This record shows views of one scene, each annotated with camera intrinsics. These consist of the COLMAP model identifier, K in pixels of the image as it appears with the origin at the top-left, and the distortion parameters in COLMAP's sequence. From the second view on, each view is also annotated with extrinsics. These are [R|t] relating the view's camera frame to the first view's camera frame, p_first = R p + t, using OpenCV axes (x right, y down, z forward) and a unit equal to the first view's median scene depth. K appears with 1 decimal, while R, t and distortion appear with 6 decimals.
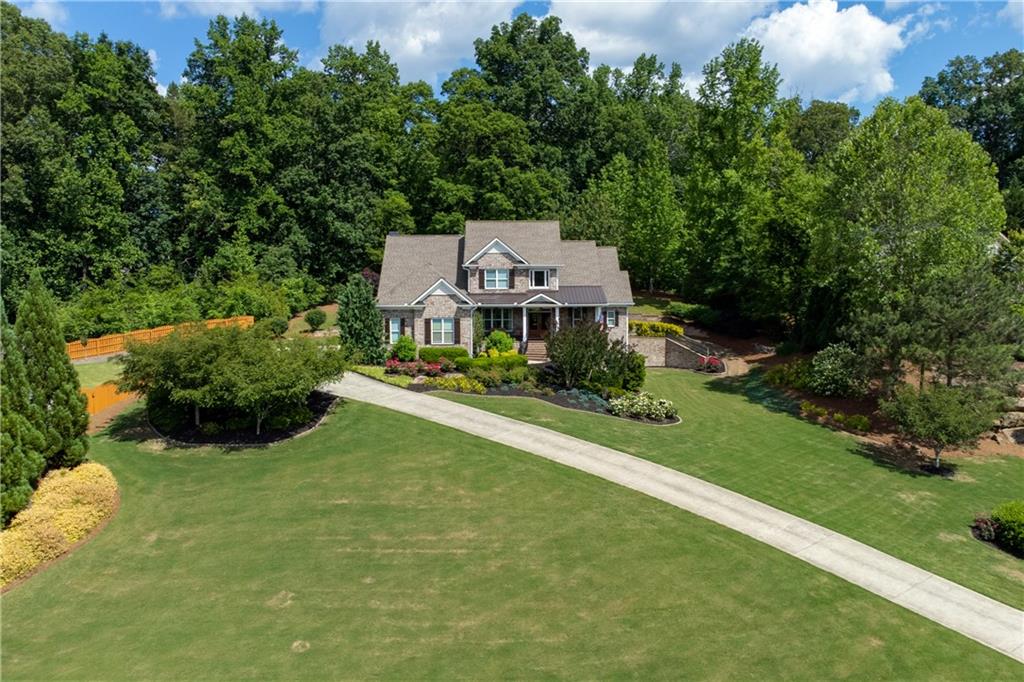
lens RADIAL K [[919.5, 0, 512.0], [0, 919.5, 341.0], [0, 0, 1]] dist [0.015524, 0.011946]
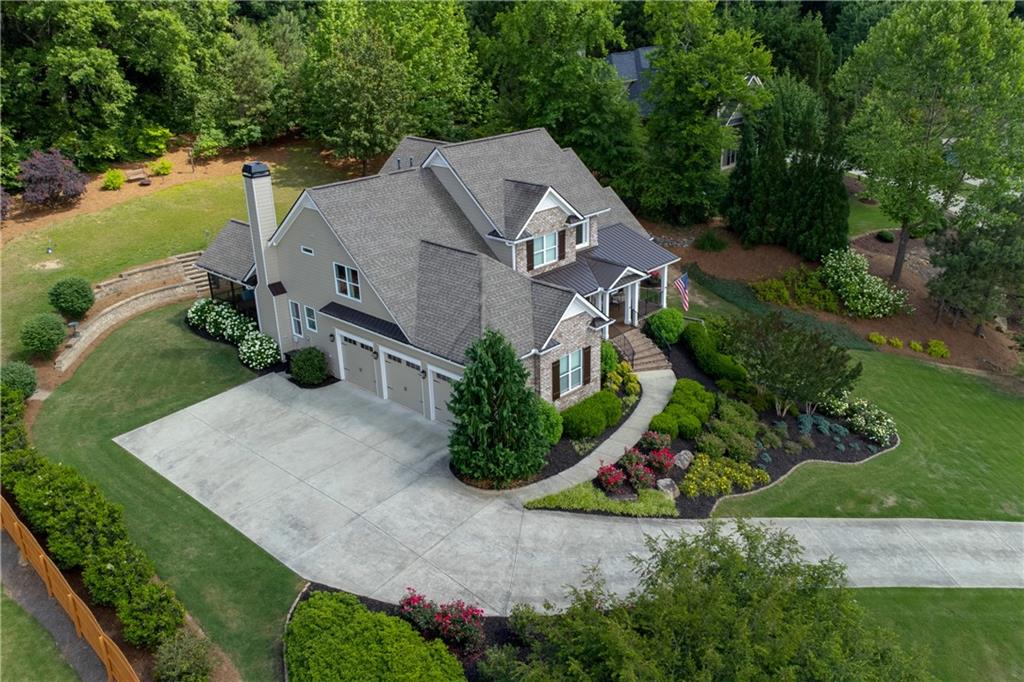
lens RADIAL K [[919.5, 0, 512.0], [0, 919.5, 341.0], [0, 0, 1]] dist [0.015524, 0.011946]
pose [[0.696175, -0.278344, 0.661714, -0.462924], [0.058296, 0.940647, 0.334343, -0.218947], [-0.715501, -0.194186, 0.671081, 0.576787]]
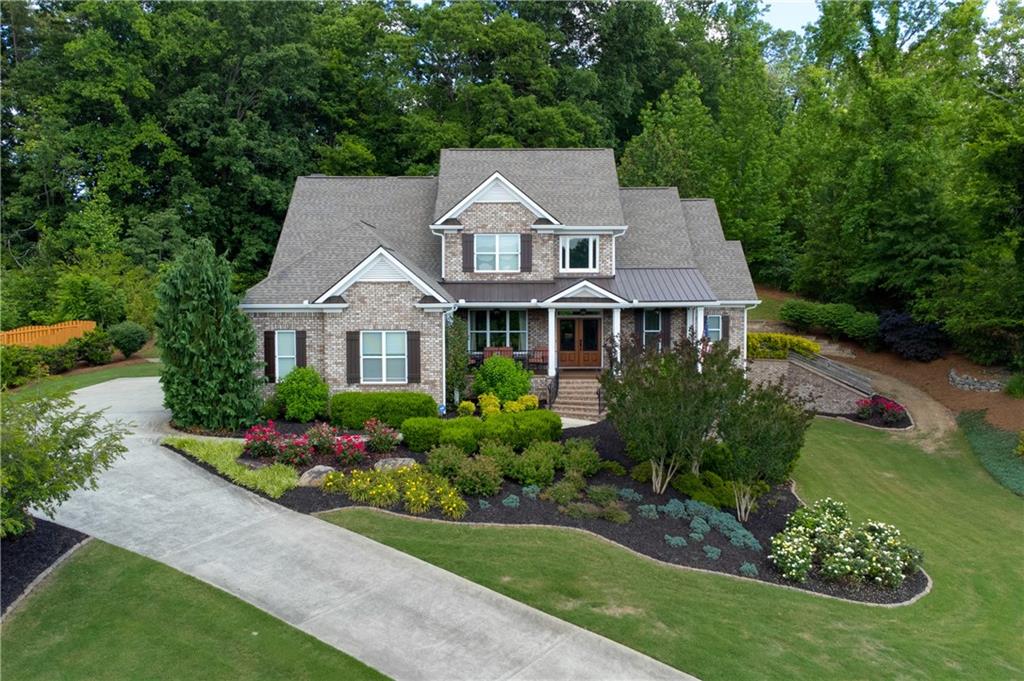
lens RADIAL K [[936.5, 0, 512.0], [0, 936.5, 340.5], [0, 0, 1]] dist [0.052544, -0.147997]
pose [[0.999940, 0.001570, -0.010842, -0.002437], [-0.001567, 0.999999, 0.000298, -0.018437], [0.010842, -0.000281, 0.999941, 0.470008]]
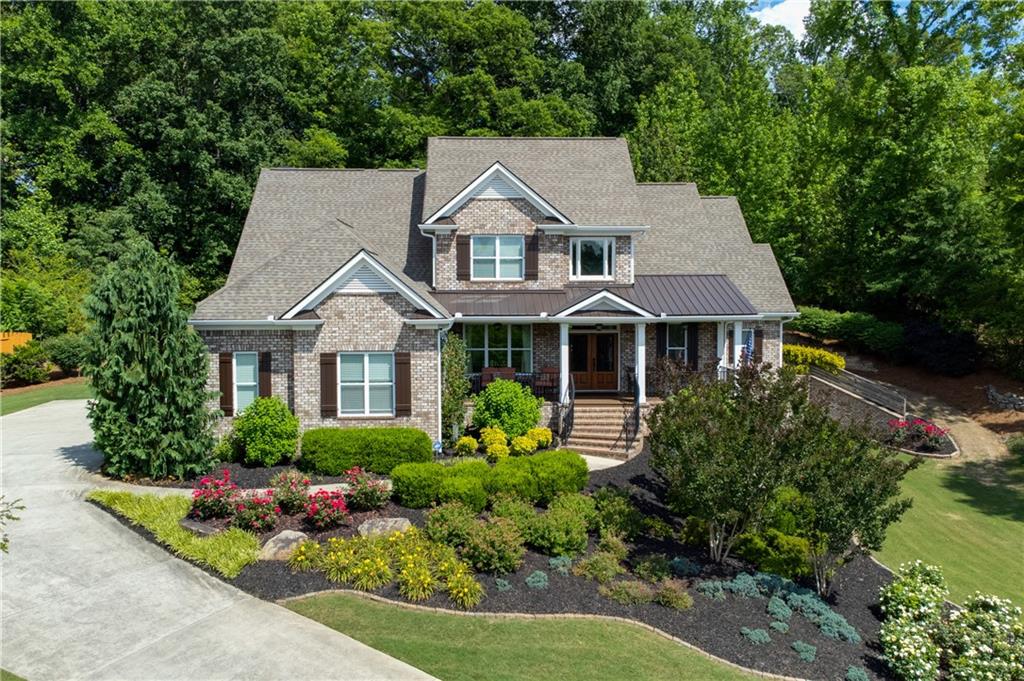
lens RADIAL K [[919.5, 0, 512.0], [0, 919.5, 340.5], [0, 0, 1]] dist [0.015524, 0.011946]
pose [[0.999648, 0.000035, 0.026529, -0.021137], [-0.000039, 1.000000, 0.000131, -0.027674], [-0.026529, -0.000132, 0.999648, 0.555469]]
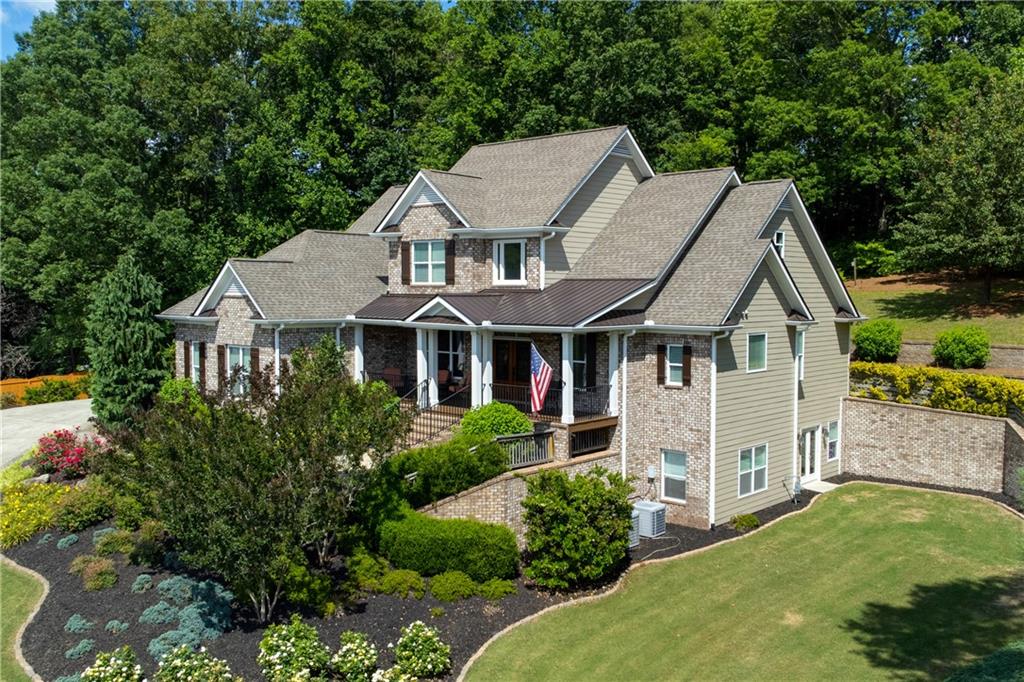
lens RADIAL K [[936.0, 0, 547.4], [0, 936.0, 341.6], [0, 0, 1]] dist [0.010697, 0.004199]
pose [[0.737098, 0.046019, -0.674217, 0.335364], [-0.043752, 0.998835, 0.020343, -0.040336], [0.674368, 0.014503, 0.738253, 0.694806]]
